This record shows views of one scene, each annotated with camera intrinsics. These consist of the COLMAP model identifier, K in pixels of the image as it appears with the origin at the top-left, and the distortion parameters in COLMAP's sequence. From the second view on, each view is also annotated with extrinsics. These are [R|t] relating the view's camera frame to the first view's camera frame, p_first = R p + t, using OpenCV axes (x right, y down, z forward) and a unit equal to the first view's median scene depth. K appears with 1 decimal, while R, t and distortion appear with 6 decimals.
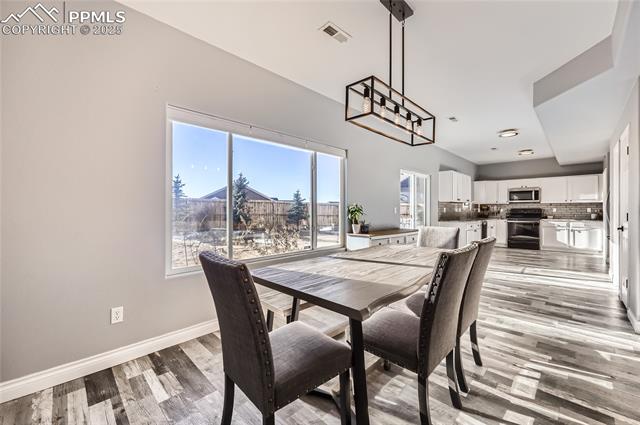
lens RADIAL K [[261.3, 0, 319.1], [0, 261.3, 209.8], [0, 0, 1]] dist [-0.002433, -0.000810]
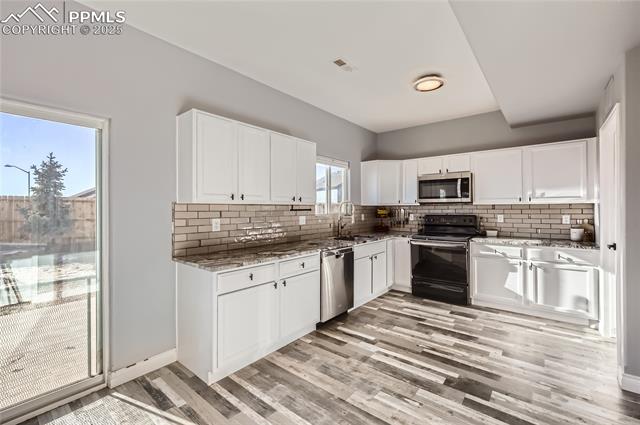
lens RADIAL K [[275.4, 0, 325.0], [0, 275.4, 208.7], [0, 0, 1]] dist [-0.000379, 0.000075]
pose [[0.994291, -0.003513, 0.106647, 0.527148], [0.003220, 0.999991, 0.002918, -0.020287], [-0.106656, -0.002558, 0.994293, 0.527673]]
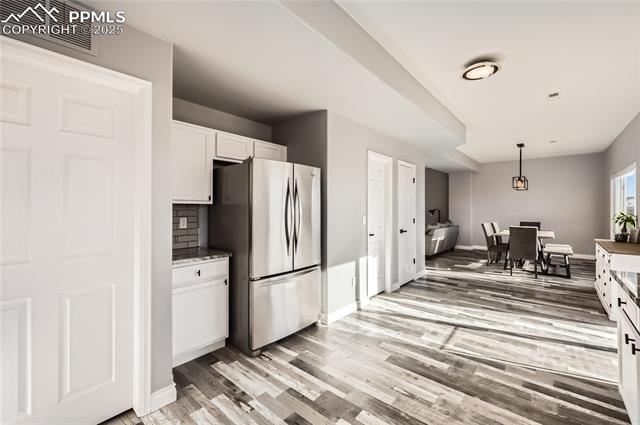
lens RADIAL K [[261.3, 0, 317.4], [0, 261.3, 211.8], [0, 0, 1]] dist [-0.002433, -0.000810]
pose [[-0.998756, 0.008210, -0.049189, 0.715007], [0.007933, 0.999952, 0.005821, -0.019330], [0.049234, 0.005424, -0.998773, 0.995377]]
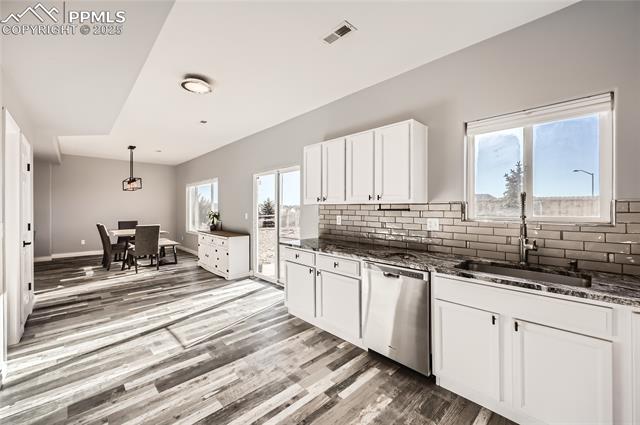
lens RADIAL K [[261.3, 0, 326.2], [0, 261.3, 203.6], [0, 0, 1]] dist [-0.002433, -0.000810]
pose [[-0.014271, -0.016284, -0.999766, 0.865480], [0.001405, 0.999866, -0.016306, -0.020017], [0.999897, -0.001637, -0.014247, 0.865561]]
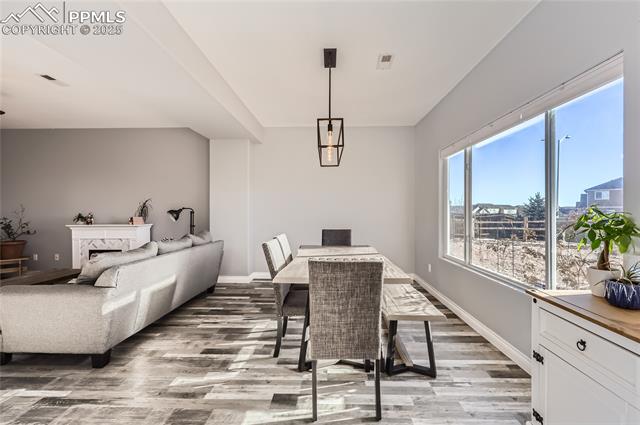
lens RADIAL K [[272.5, 0, 317.3], [0, 272.5, 209.5], [0, 0, 1]] dist [0.003893, 0.000159]
pose [[-0.741910, -0.002778, -0.670494, 0.327372], [0.000681, 0.999988, -0.004896, -0.009800], [0.670499, -0.004089, -0.741899, 0.513421]]
